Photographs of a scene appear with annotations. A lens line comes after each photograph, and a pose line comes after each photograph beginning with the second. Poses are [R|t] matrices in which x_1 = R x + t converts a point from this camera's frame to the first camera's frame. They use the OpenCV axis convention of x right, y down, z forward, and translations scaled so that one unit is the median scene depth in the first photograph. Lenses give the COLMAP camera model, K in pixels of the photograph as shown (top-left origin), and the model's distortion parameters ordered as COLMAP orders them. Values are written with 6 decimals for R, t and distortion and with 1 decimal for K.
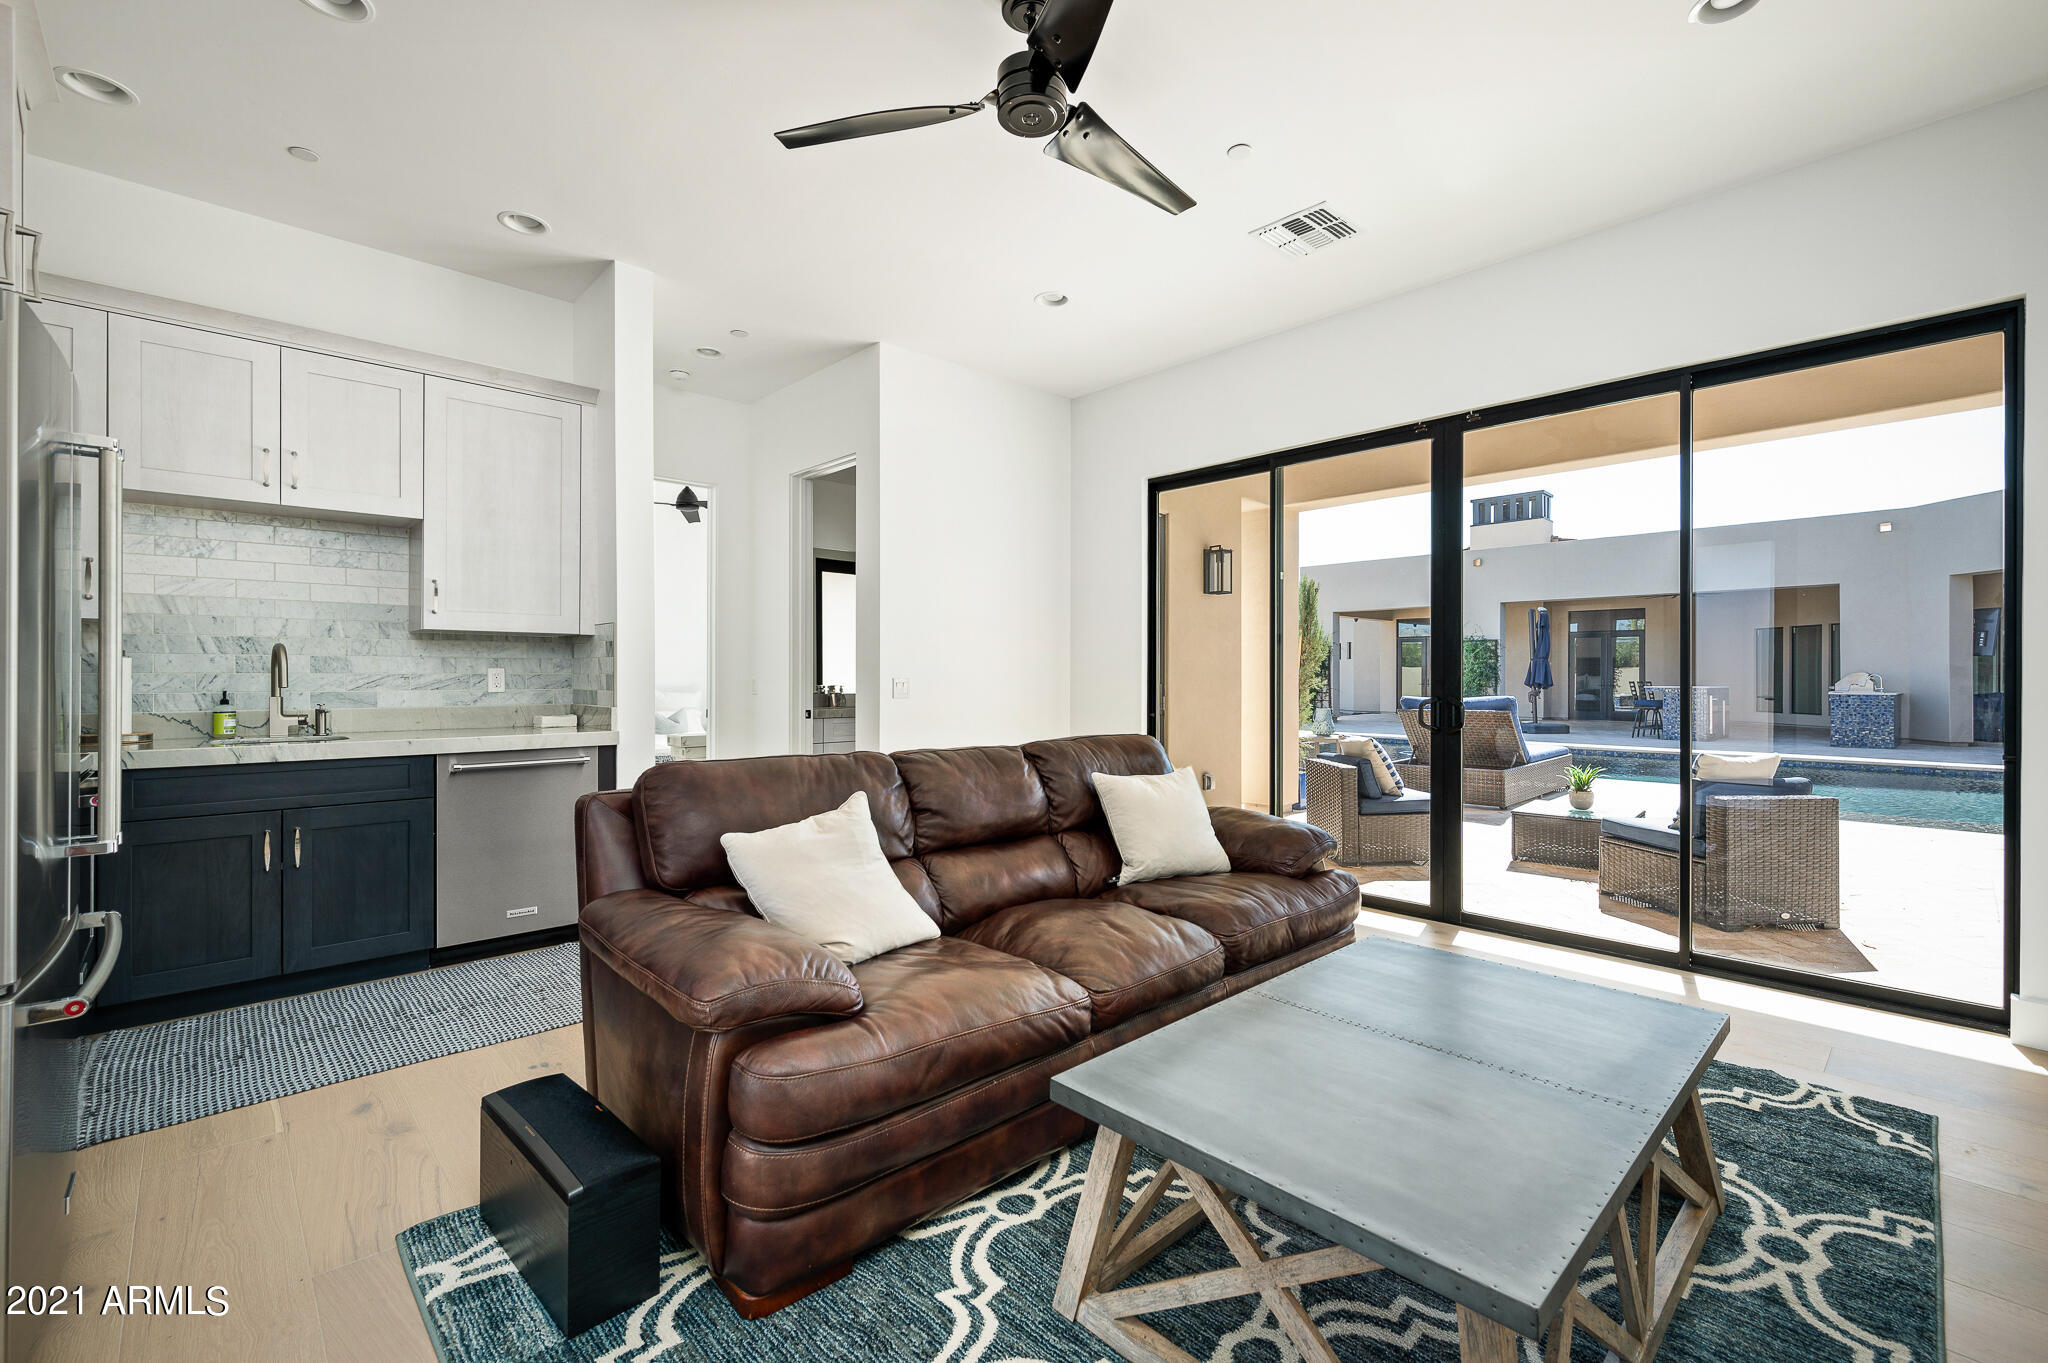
lens RADIAL K [[903.0, 0, 1024.0], [0, 903.0, 681.5], [0, 0, 1]] dist [0.014210, -0.000192]
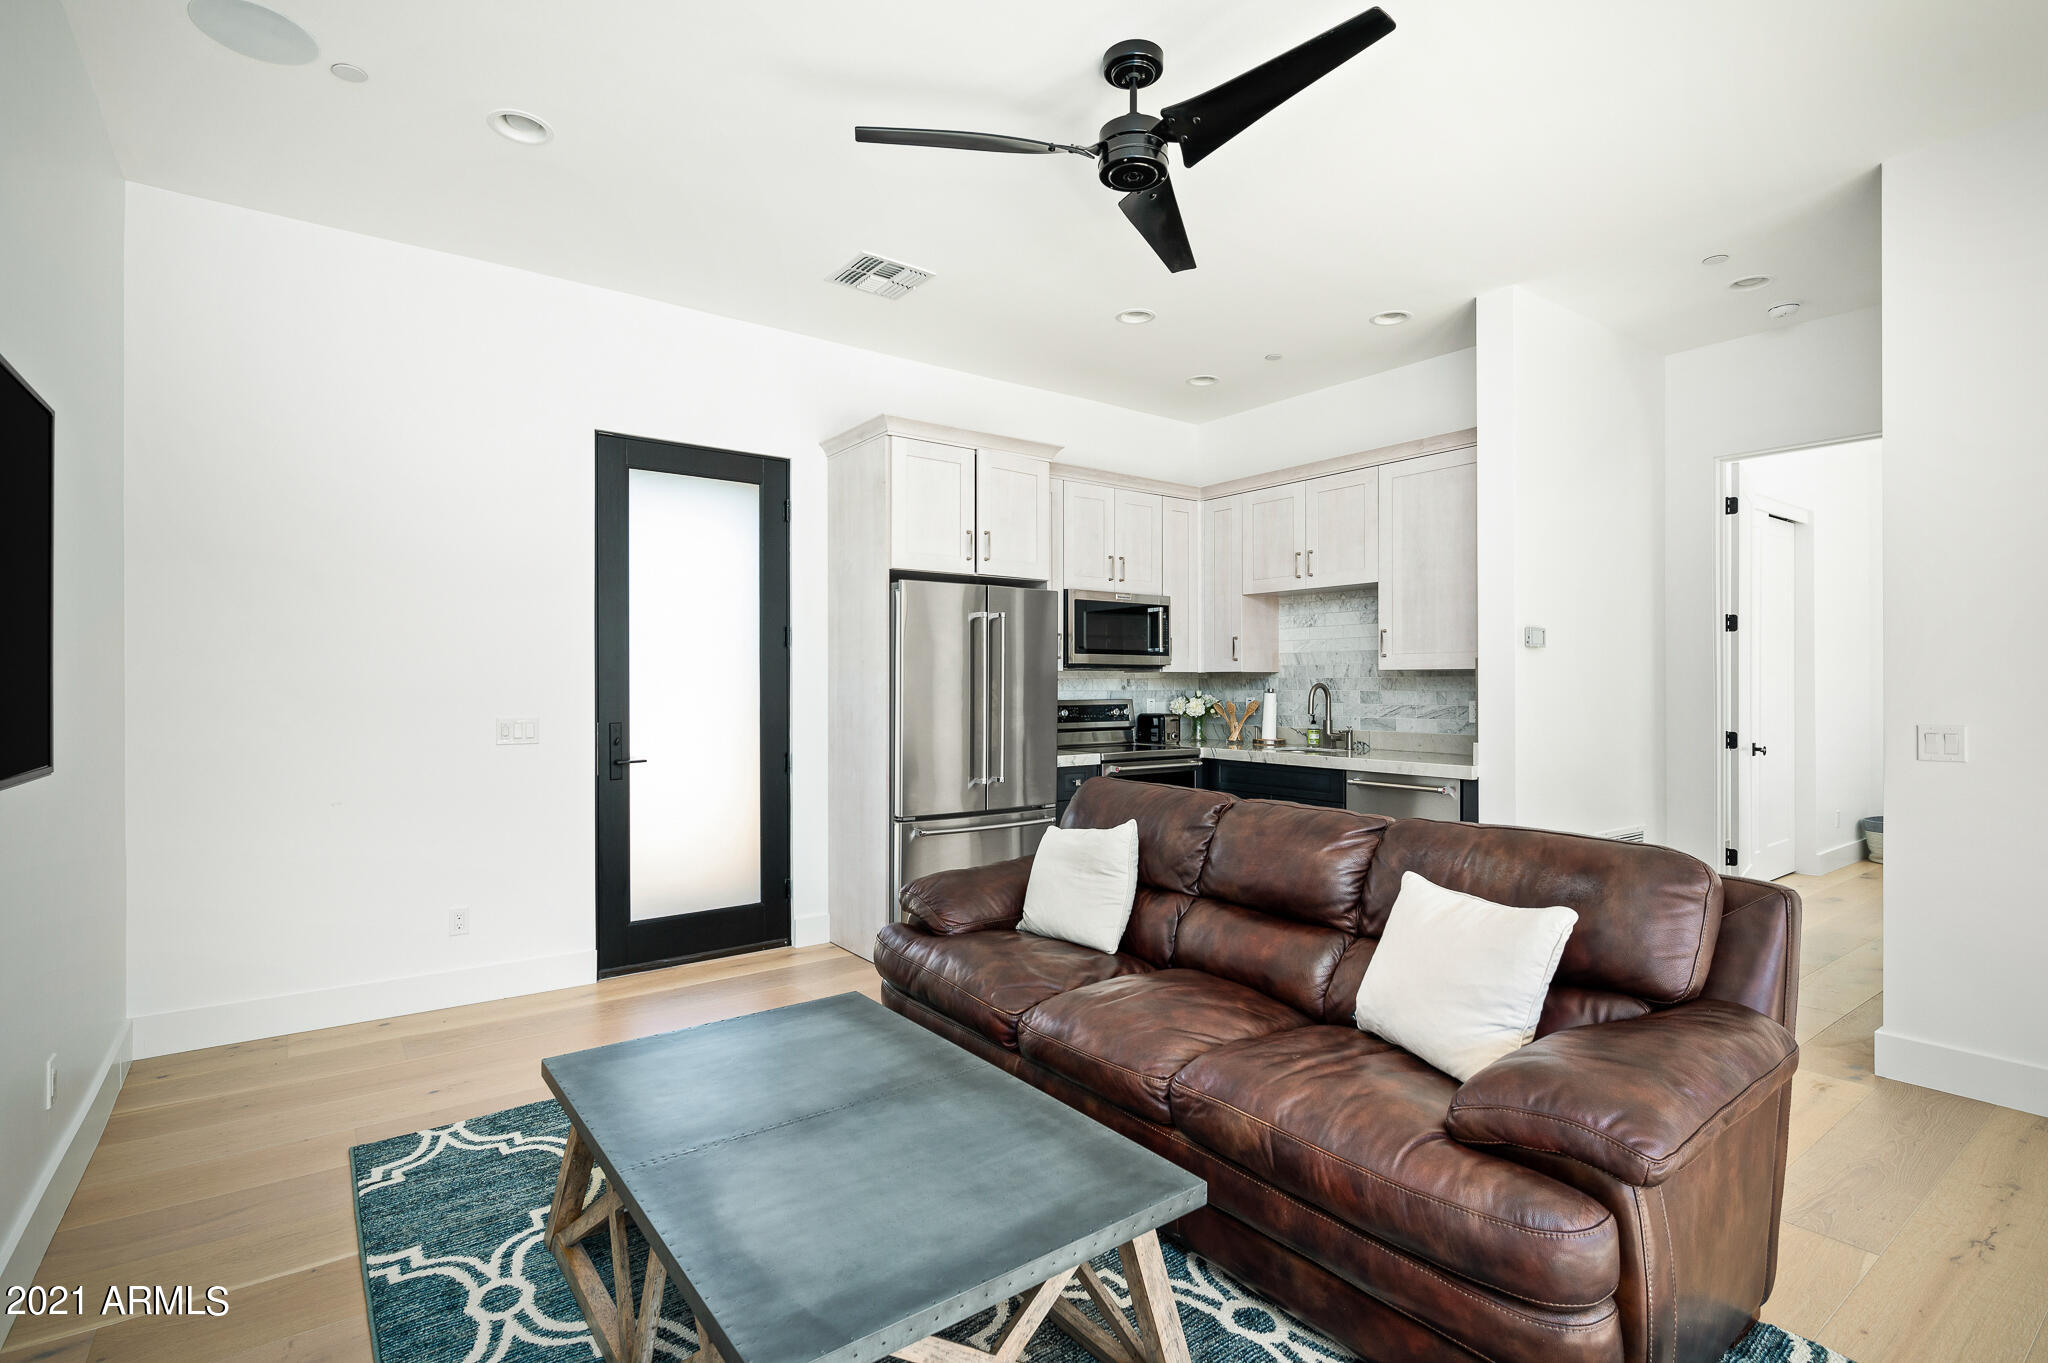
lens RADIAL K [[966.4, 0, 1024.0], [0, 966.4, 681.5], [0, 0, 1]] dist [0.001069, 0.000145]
pose [[-0.106210, -0.003775, -0.994337, 0.712540], [-0.007306, 0.999969, -0.003016, -0.034402], [0.994317, 0.006944, -0.106234, 0.654930]]
